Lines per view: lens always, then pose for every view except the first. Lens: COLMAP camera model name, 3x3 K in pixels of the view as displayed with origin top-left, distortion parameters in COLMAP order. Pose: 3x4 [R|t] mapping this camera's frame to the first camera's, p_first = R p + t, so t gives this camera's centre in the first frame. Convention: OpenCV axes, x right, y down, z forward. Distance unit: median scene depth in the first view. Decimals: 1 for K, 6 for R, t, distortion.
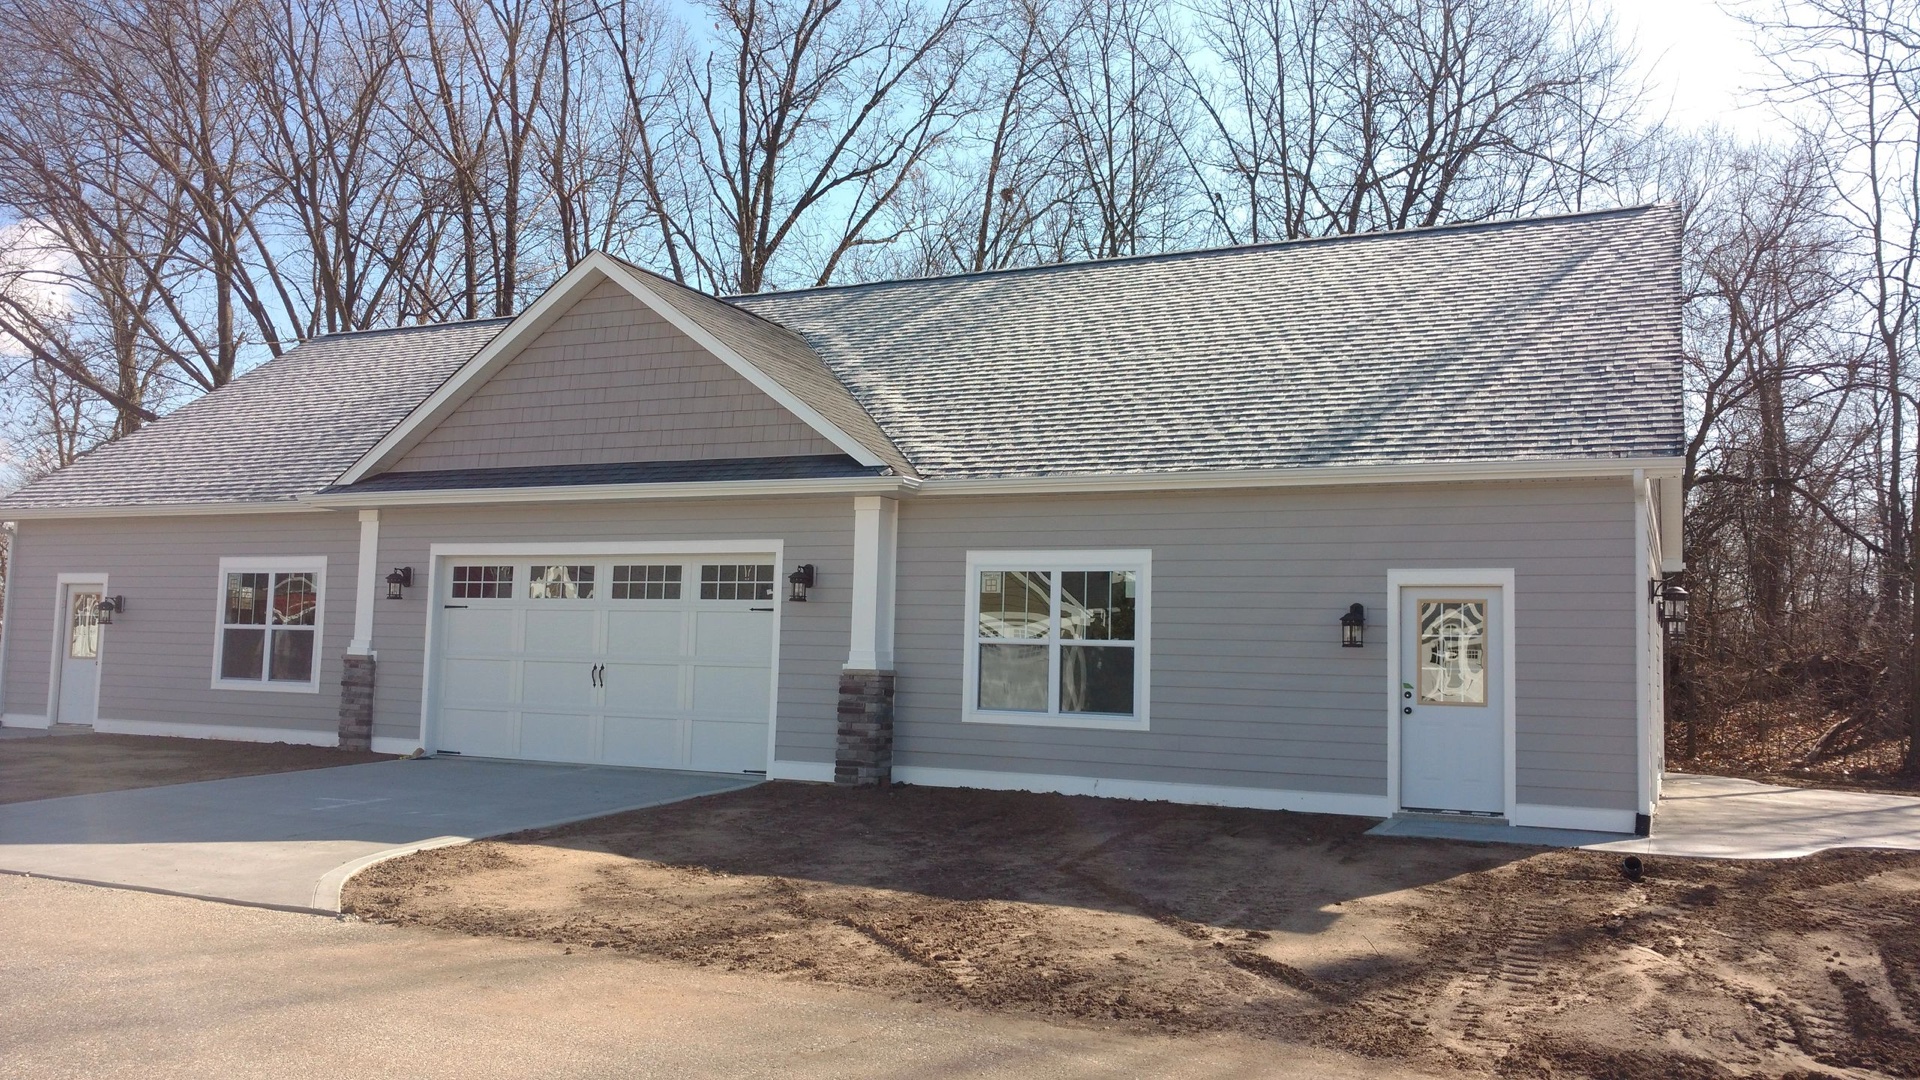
lens RADIAL K [[1515.5, 0, 960.0], [0, 1515.5, 540.0], [0, 0, 1]] dist [0.034604, -0.001839]
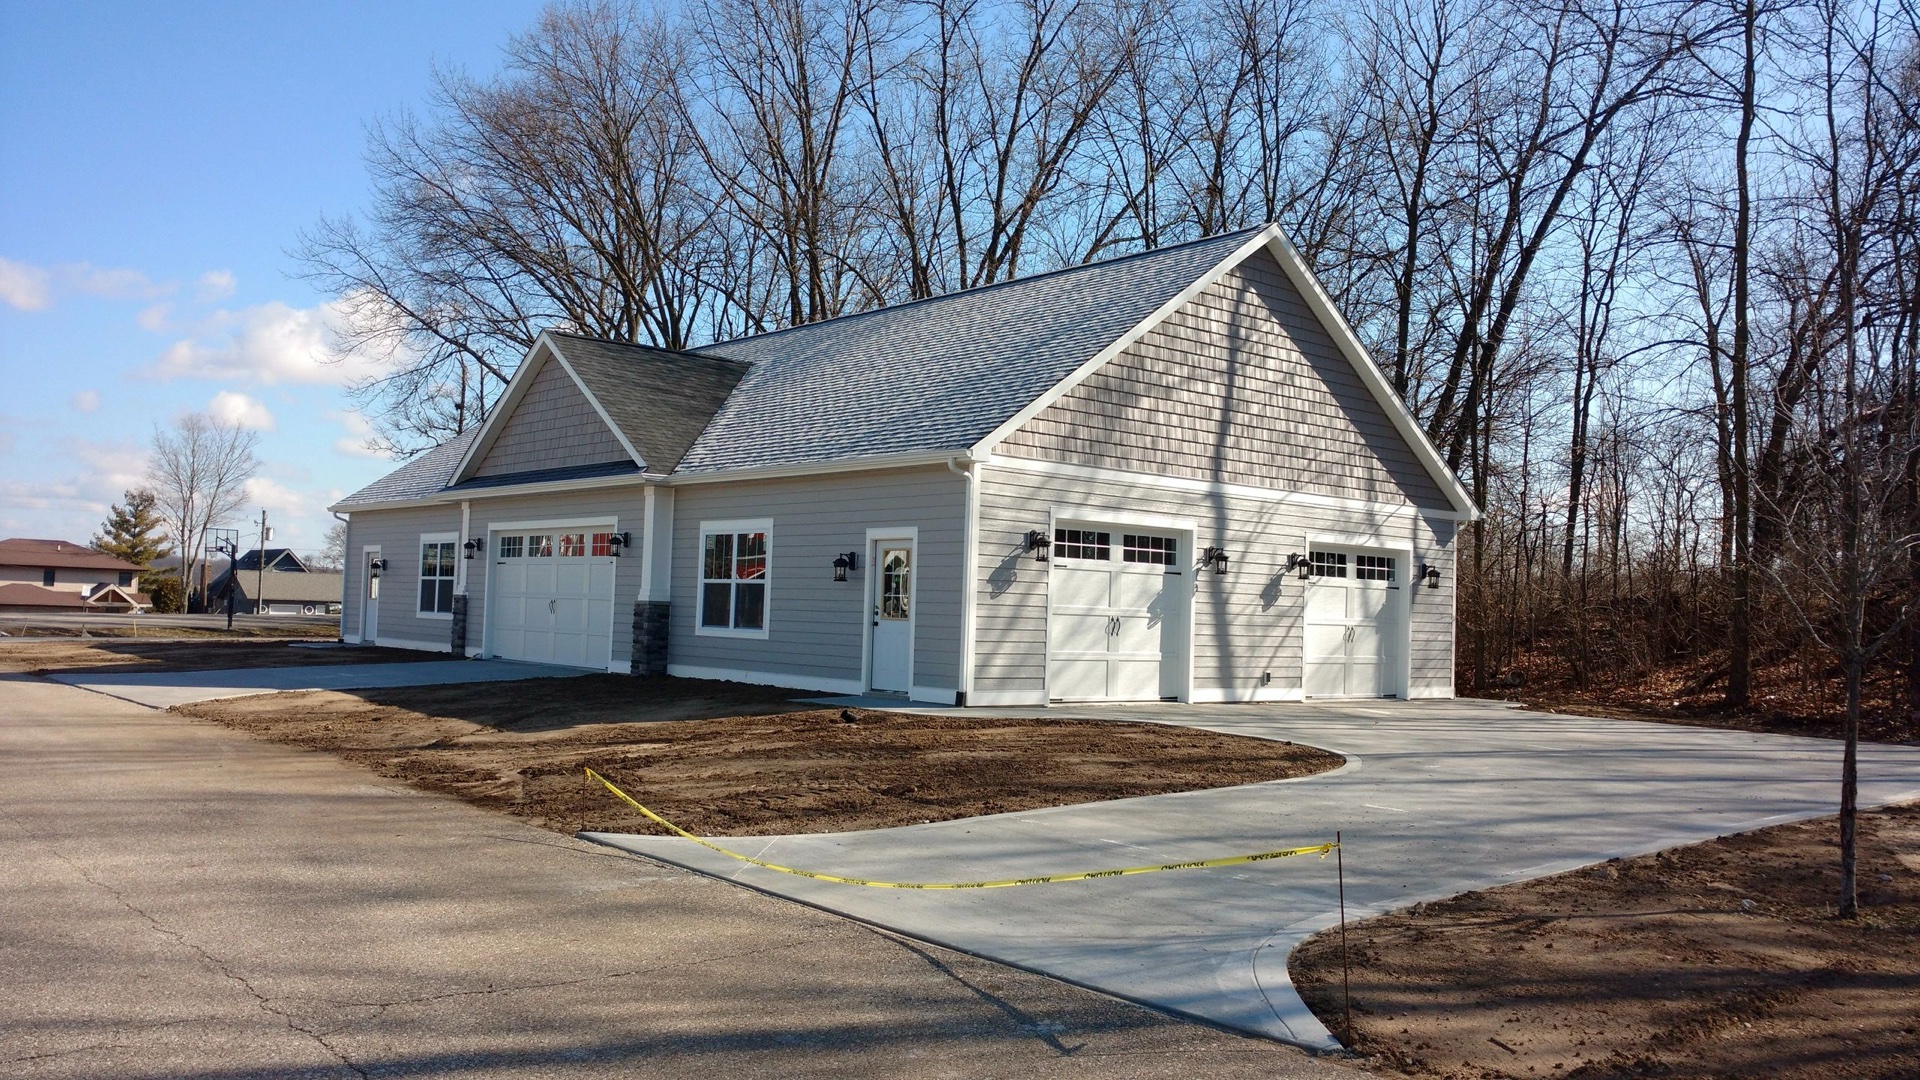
lens RADIAL K [[1515.5, 0, 960.0], [0, 1515.5, 540.0], [0, 0, 1]] dist [0.034604, -0.001839]
pose [[0.918012, -0.017348, -0.396174, 0.794398], [0.026793, 0.999473, 0.018318, 0.005393], [0.395647, -0.027431, 0.917993, -0.257624]]
